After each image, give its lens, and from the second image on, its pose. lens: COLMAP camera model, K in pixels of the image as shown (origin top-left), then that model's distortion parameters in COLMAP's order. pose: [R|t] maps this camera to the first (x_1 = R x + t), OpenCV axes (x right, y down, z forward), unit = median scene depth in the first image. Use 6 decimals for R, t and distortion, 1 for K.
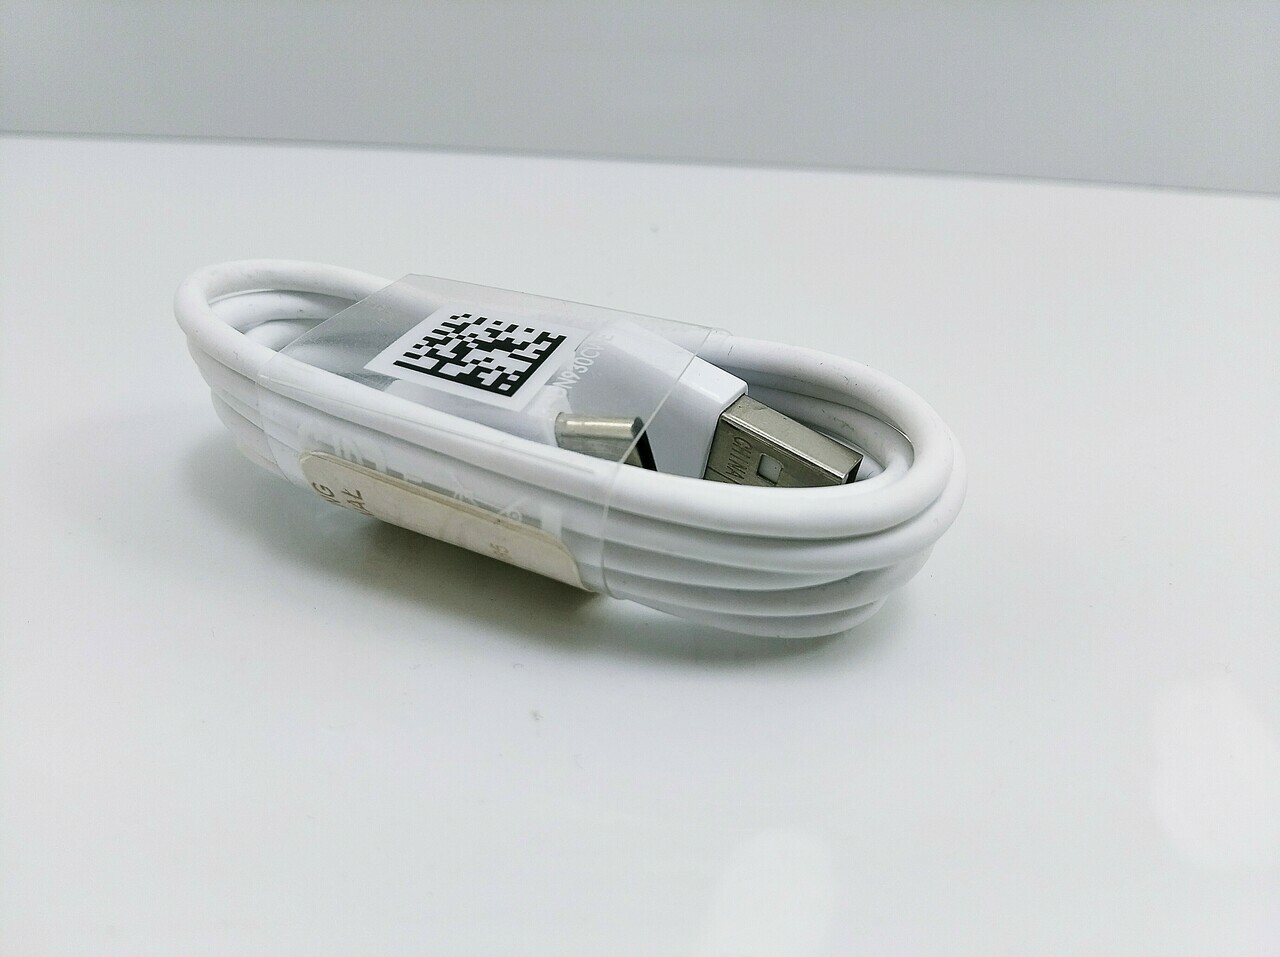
lens RADIAL K [[1015.8, 0, 640.1], [0, 1015.8, 480.1], [0, 0, 1]] dist [0.099349, -0.003442]
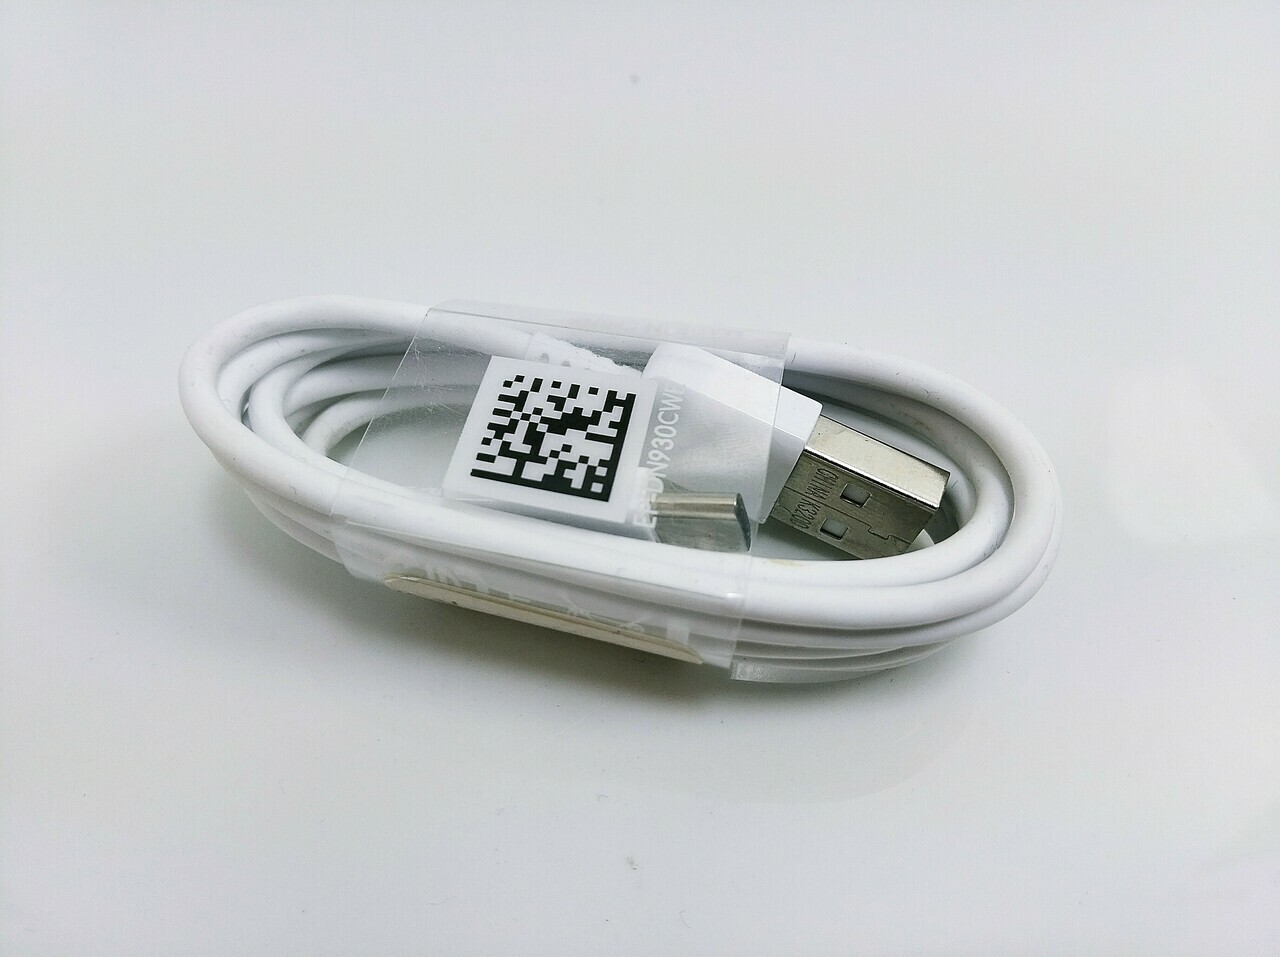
lens RADIAL K [[1015.8, 0, 642.1], [0, 1015.8, 480.4], [0, 0, 1]] dist [0.099349, -0.003442]
pose [[0.984354, -0.152647, 0.088009, -0.166566], [0.117392, 0.940631, 0.318484, -0.376046], [-0.131400, -0.303169, 0.943834, 0.106448]]
